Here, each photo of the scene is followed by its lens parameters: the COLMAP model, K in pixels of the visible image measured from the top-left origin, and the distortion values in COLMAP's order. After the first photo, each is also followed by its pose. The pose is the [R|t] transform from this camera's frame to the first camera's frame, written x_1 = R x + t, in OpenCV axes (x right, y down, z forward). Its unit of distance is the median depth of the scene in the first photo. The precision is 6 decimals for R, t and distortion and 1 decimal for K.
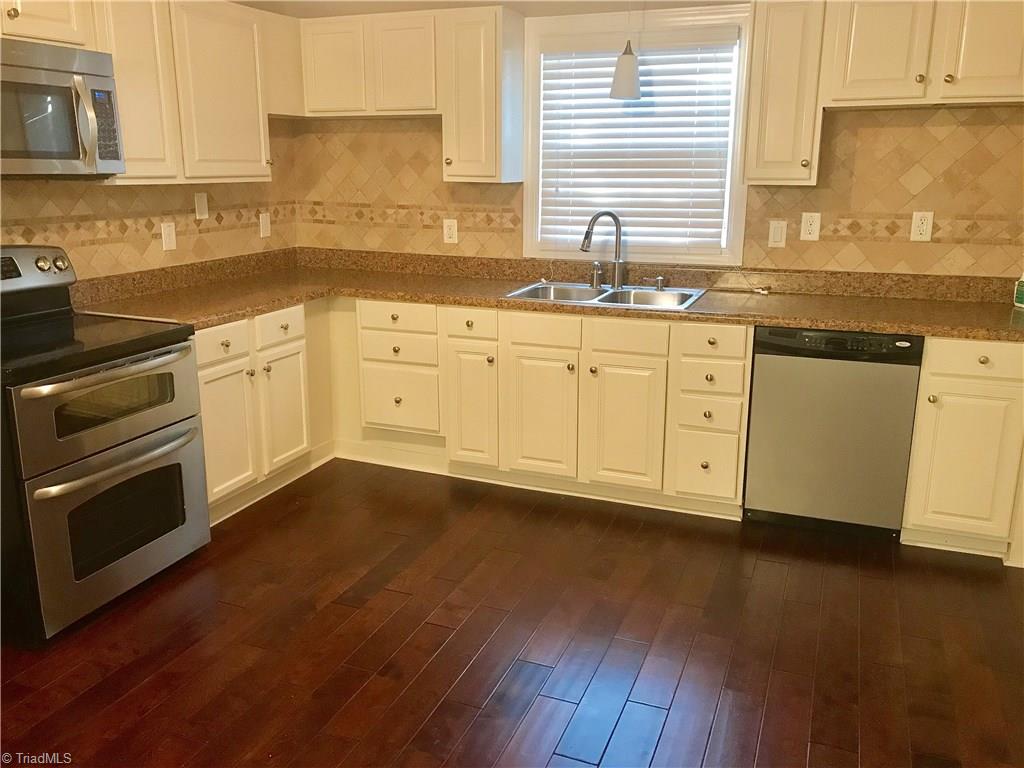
lens RADIAL K [[846.9, 0, 513.3], [0, 846.9, 378.5], [0, 0, 1]] dist [0.061099, -0.085637]
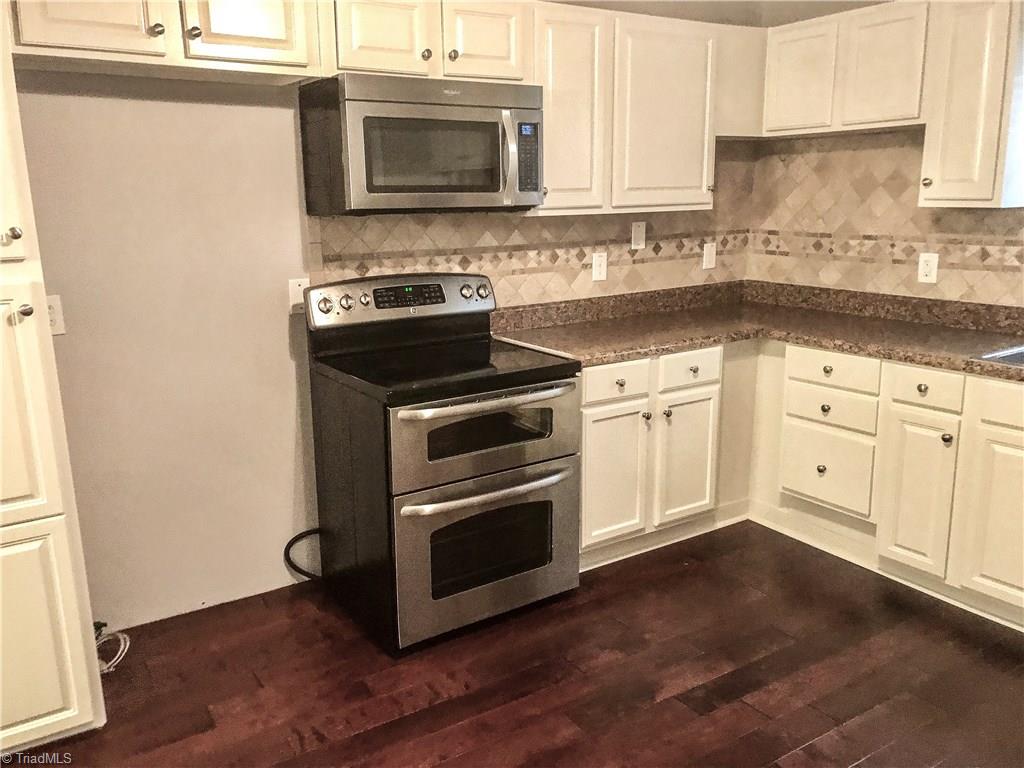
lens RADIAL K [[846.9, 0, 513.3], [0, 846.9, 378.5], [0, 0, 1]] dist [0.061099, -0.085637]
pose [[0.815666, 0.107342, -0.568478, 0.085672], [-0.121559, 0.992499, 0.012992, -0.037277], [0.565608, 0.058507, 0.822596, 0.138097]]
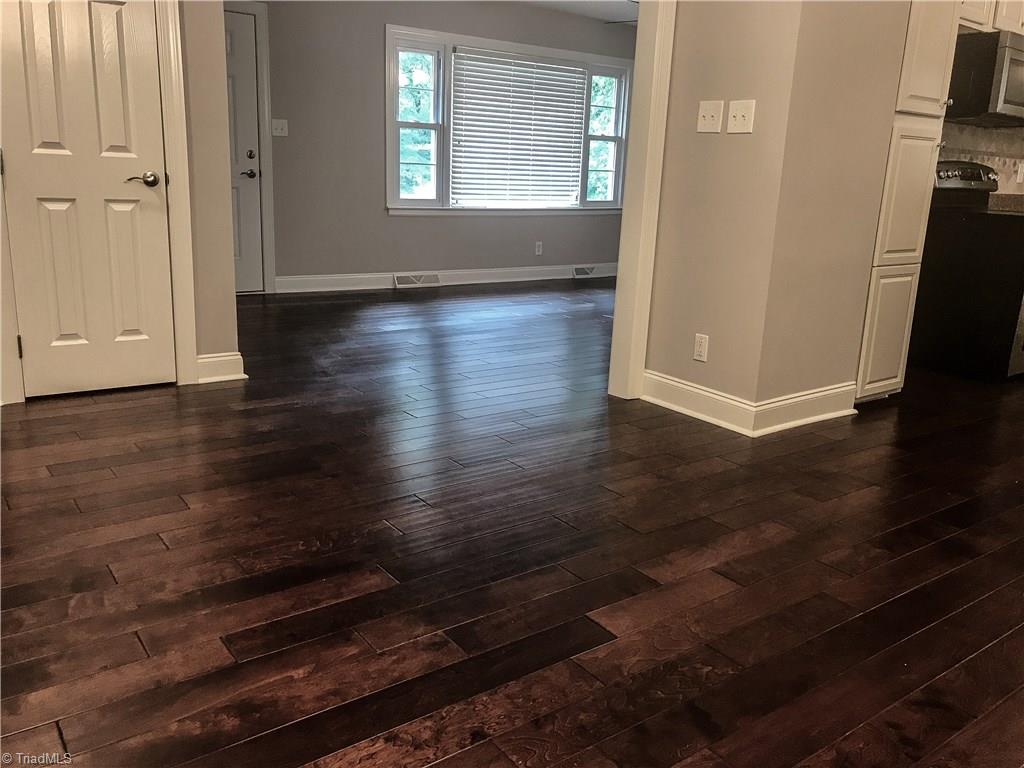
lens RADIAL K [[846.9, 0, 513.3], [0, 846.9, 378.5], [0, 0, 1]] dist [0.061099, -0.085637]
pose [[0.848519, 0.168482, -0.501627, -0.337946], [-0.175237, 0.983937, 0.034056, 0.277282], [0.499307, 0.059007, 0.864413, -0.673019]]
